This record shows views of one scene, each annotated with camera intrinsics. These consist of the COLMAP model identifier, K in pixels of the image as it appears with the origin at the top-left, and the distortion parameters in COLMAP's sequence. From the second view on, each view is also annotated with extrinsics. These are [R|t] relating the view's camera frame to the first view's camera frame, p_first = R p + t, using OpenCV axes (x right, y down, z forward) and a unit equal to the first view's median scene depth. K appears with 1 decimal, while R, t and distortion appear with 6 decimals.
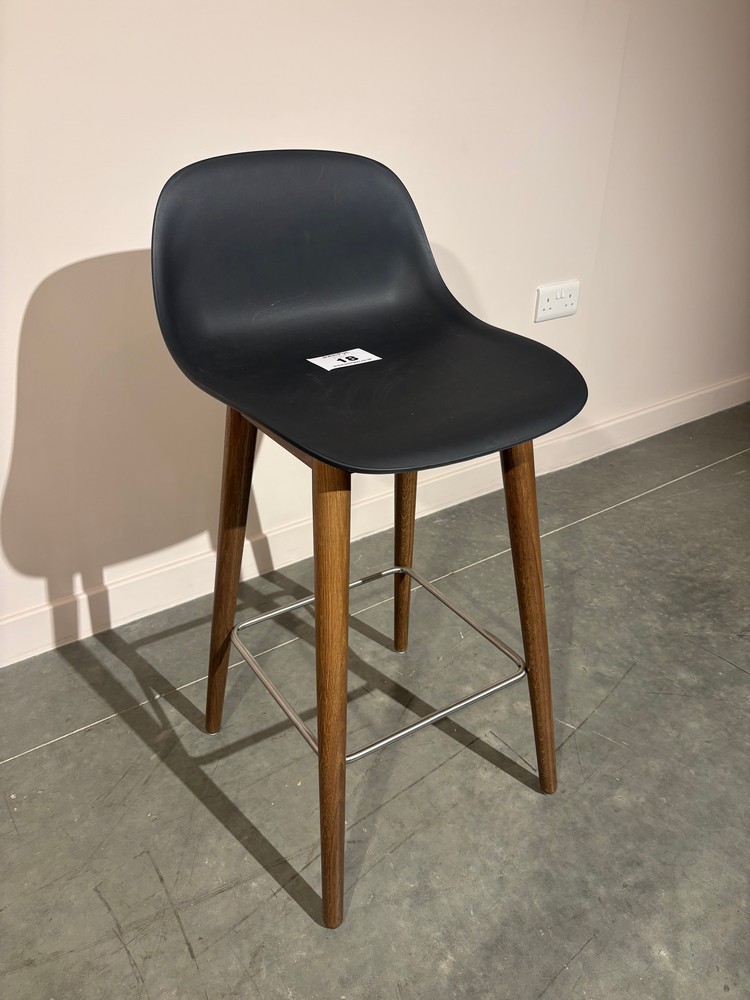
lens RADIAL K [[748.5, 0, 375.5], [0, 748.5, 504.0], [0, 0, 1]] dist [0.034080, -0.050380]
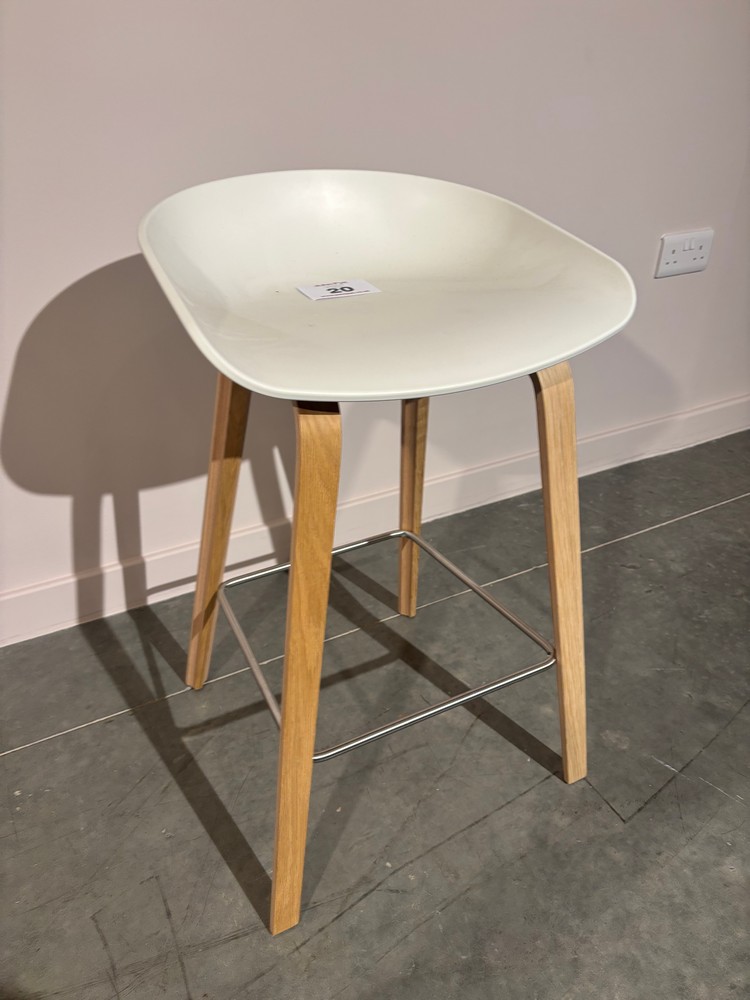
lens RADIAL K [[748.5, 0, 378.1], [0, 748.5, 520.3], [0, 0, 1]] dist [0.034080, -0.050380]
pose [[0.992990, 0.062723, -0.100183, 0.007414], [-0.056264, 0.996229, 0.066051, -0.012571], [0.103948, -0.059951, 0.992774, 0.185370]]
